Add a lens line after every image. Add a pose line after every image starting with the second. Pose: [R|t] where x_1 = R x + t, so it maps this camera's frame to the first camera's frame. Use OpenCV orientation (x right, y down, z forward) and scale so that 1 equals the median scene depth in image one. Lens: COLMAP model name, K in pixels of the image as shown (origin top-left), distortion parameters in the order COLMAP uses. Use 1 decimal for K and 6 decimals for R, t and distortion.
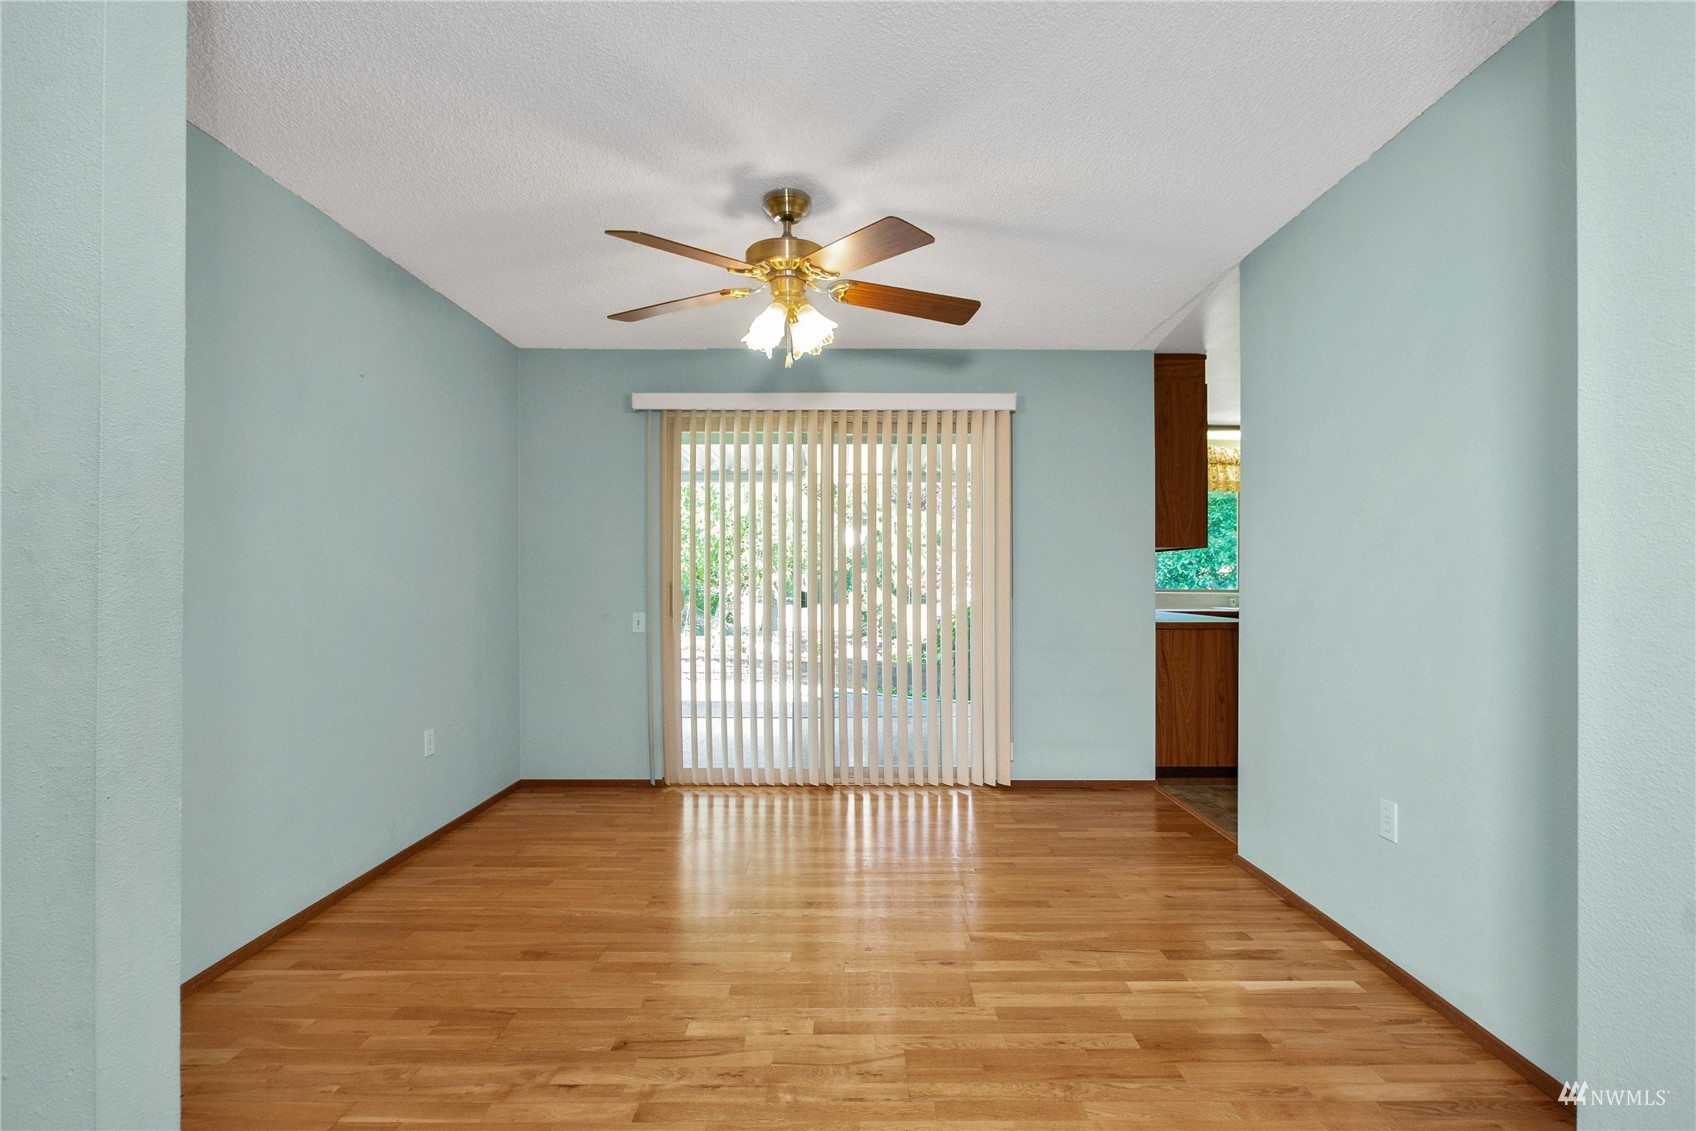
lens RADIAL K [[806.1, 0, 867.9], [0, 806.1, 566.8], [0, 0, 1]] dist [-0.003769, -0.000337]
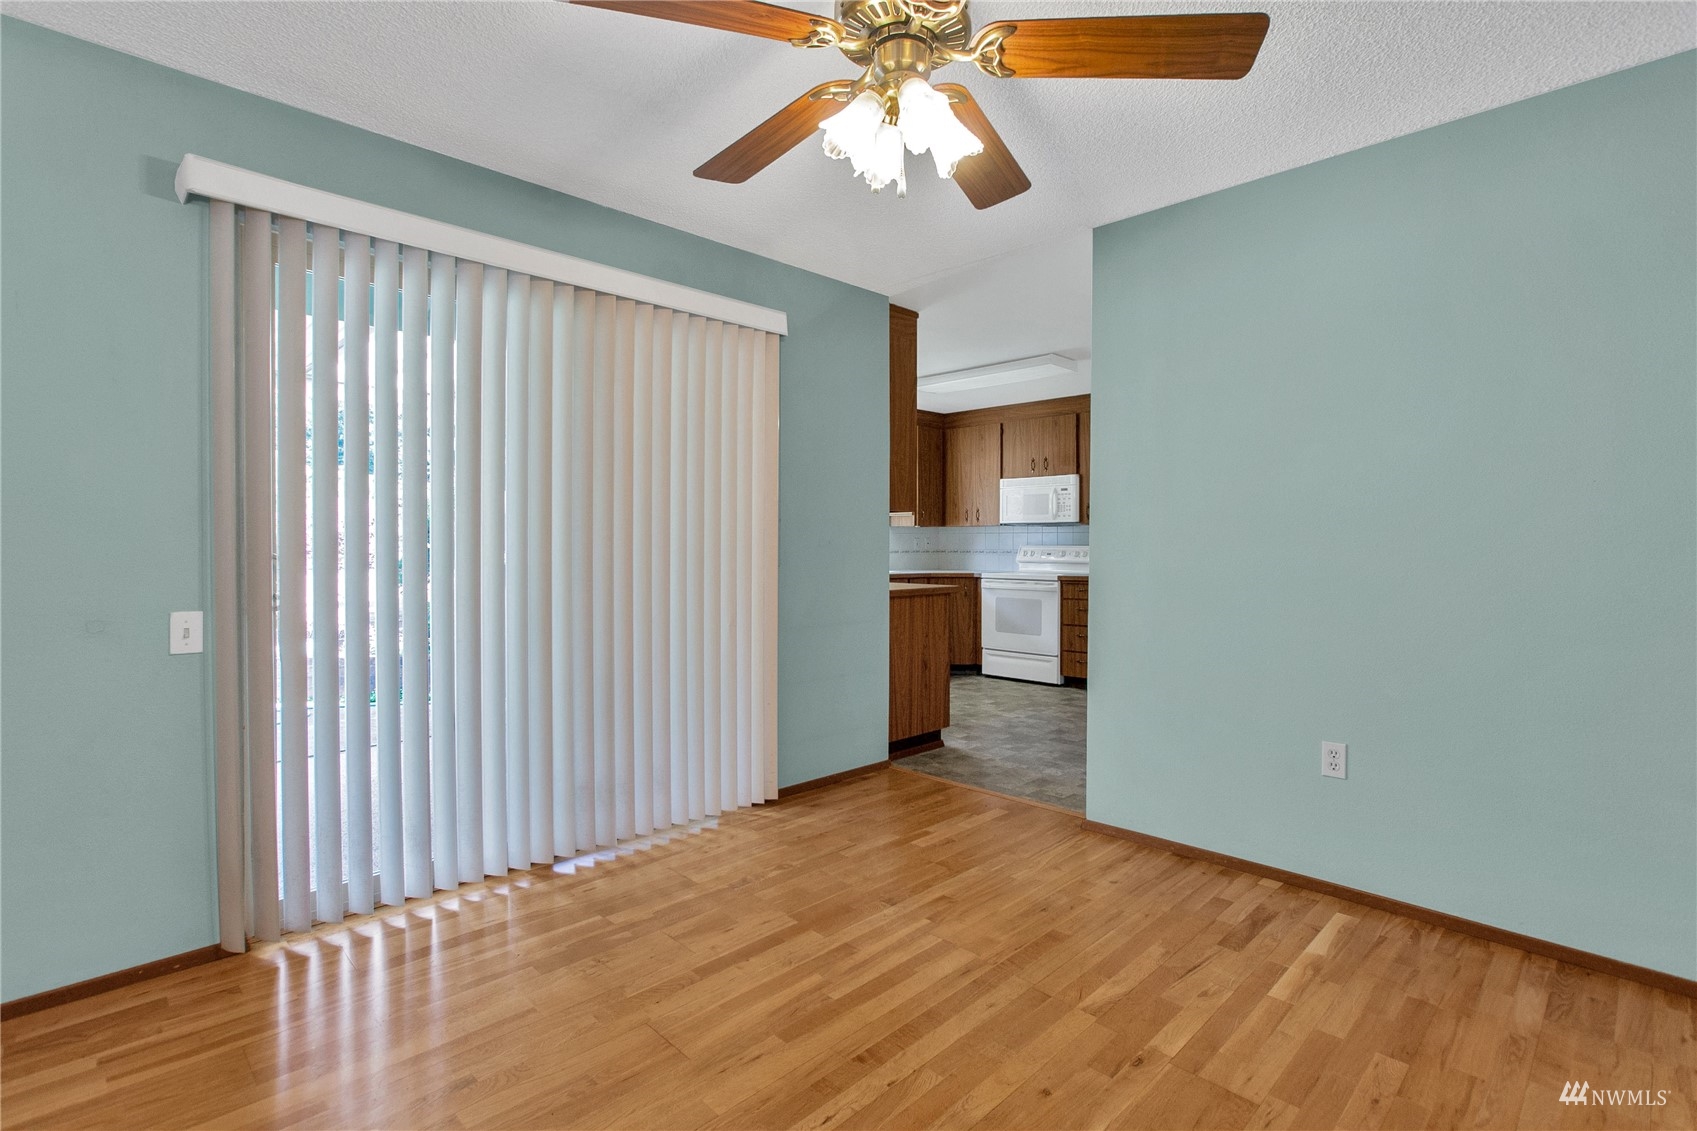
lens RADIAL K [[806.6, 0, 868.4], [0, 806.6, 566.8], [0, 0, 1]] dist [-0.003769, -0.000337]
pose [[0.710448, -0.021624, 0.703418, -0.488739], [-0.012184, 0.999000, 0.043017, 0.000356], [-0.703645, -0.039132, 0.709474, 0.539761]]
